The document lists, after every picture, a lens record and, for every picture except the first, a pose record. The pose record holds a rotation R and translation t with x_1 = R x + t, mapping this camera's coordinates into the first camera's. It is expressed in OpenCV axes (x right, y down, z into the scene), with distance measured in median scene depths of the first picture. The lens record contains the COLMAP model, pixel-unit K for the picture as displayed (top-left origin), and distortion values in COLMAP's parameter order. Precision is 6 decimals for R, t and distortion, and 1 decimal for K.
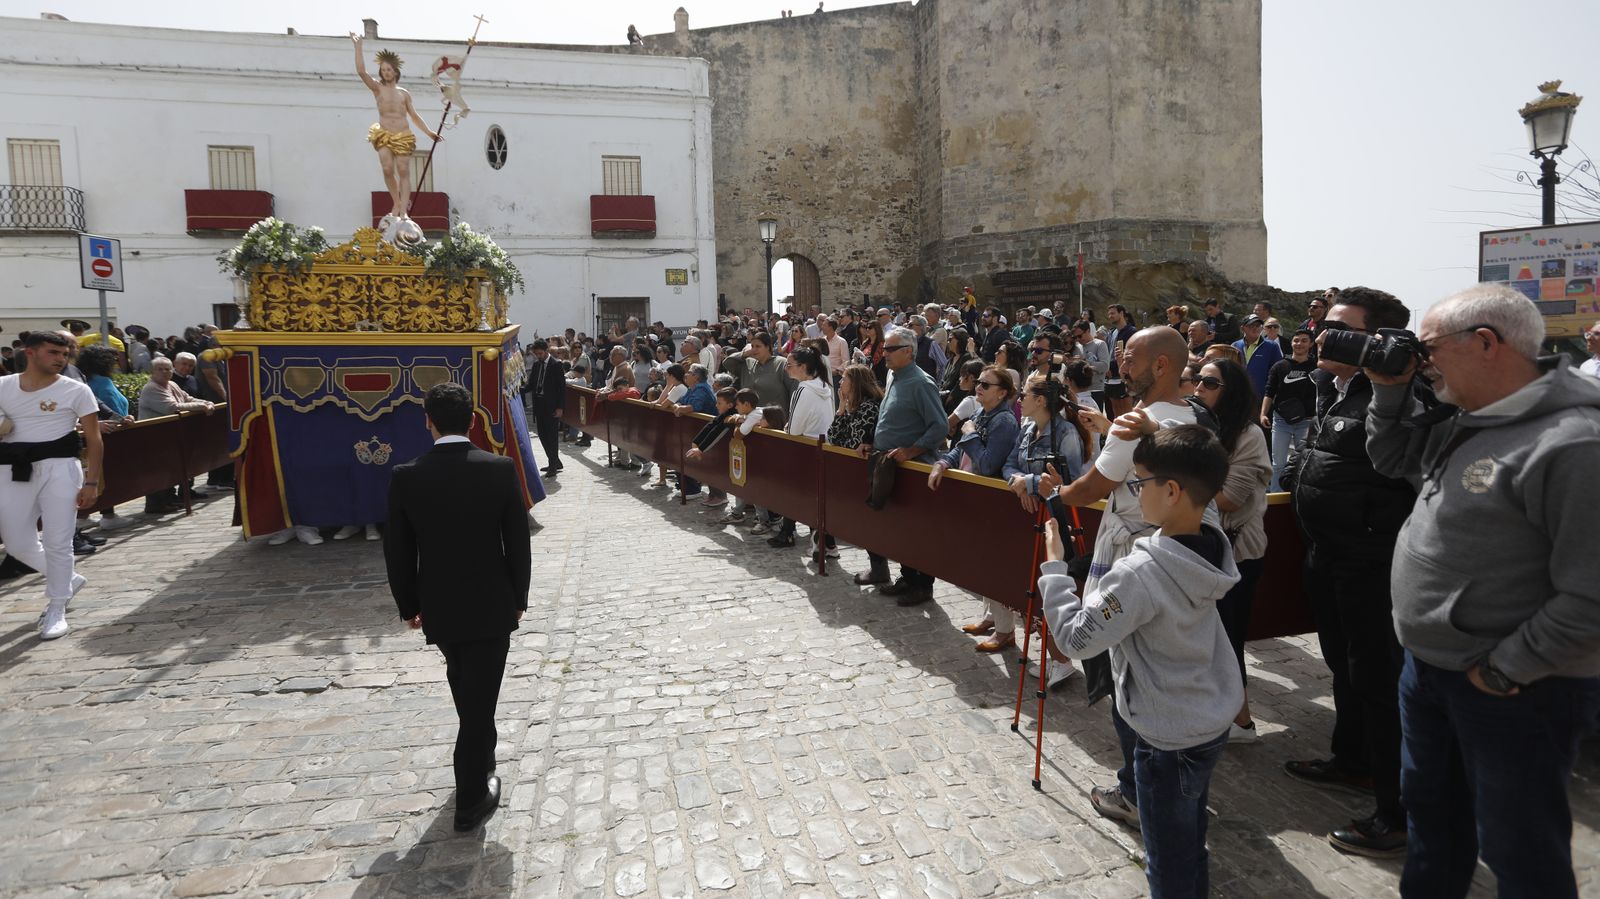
lens RADIAL K [[723.5, 0, 795.6], [0, 723.5, 419.1], [0, 0, 1]] dist [-0.078476, 0.034894]
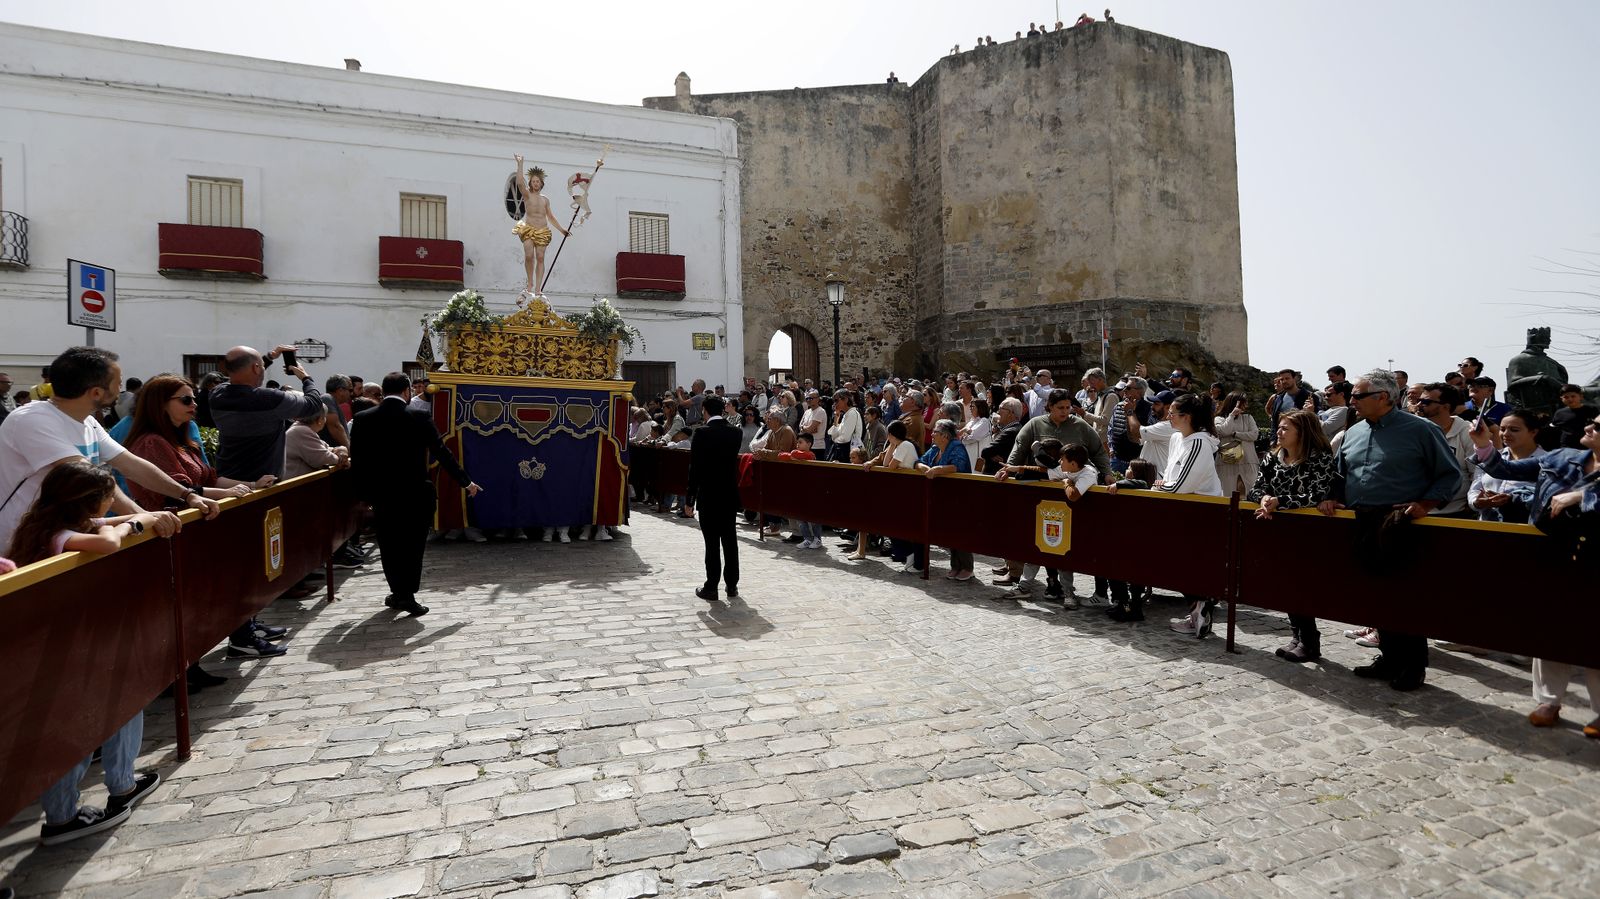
lens RADIAL K [[724.1, 0, 800.0], [0, 724.1, 449.5], [0, 0, 1]] dist [-0.076994, 0.031821]
pose [[0.992800, 0.009172, 0.119434, -0.125572], [-0.001228, 0.997791, -0.066417, 0.006278], [-0.119780, 0.065792, 0.990618, 0.043085]]
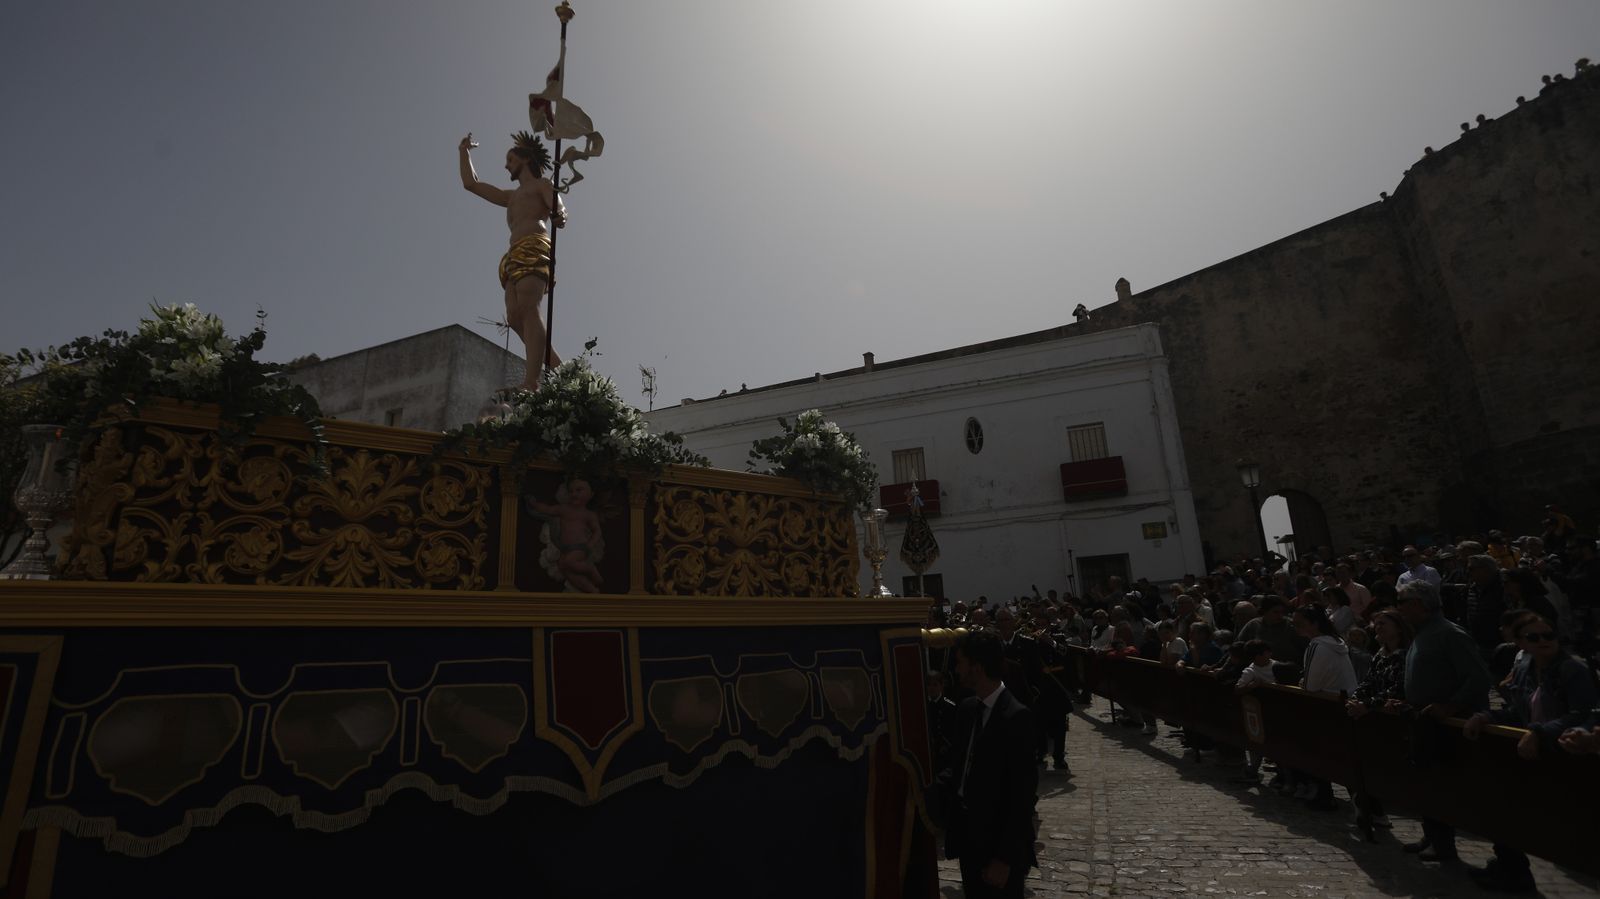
lens RADIAL K [[724.1, 0, 800.0], [0, 724.1, 449.5], [0, 0, 1]] dist [-0.076994, 0.031821]
pose [[0.813063, -0.161997, -0.559182, 0.003777], [-0.018087, 0.953012, -0.302391, 0.001982], [0.581894, 0.255977, 0.771929, -0.061277]]
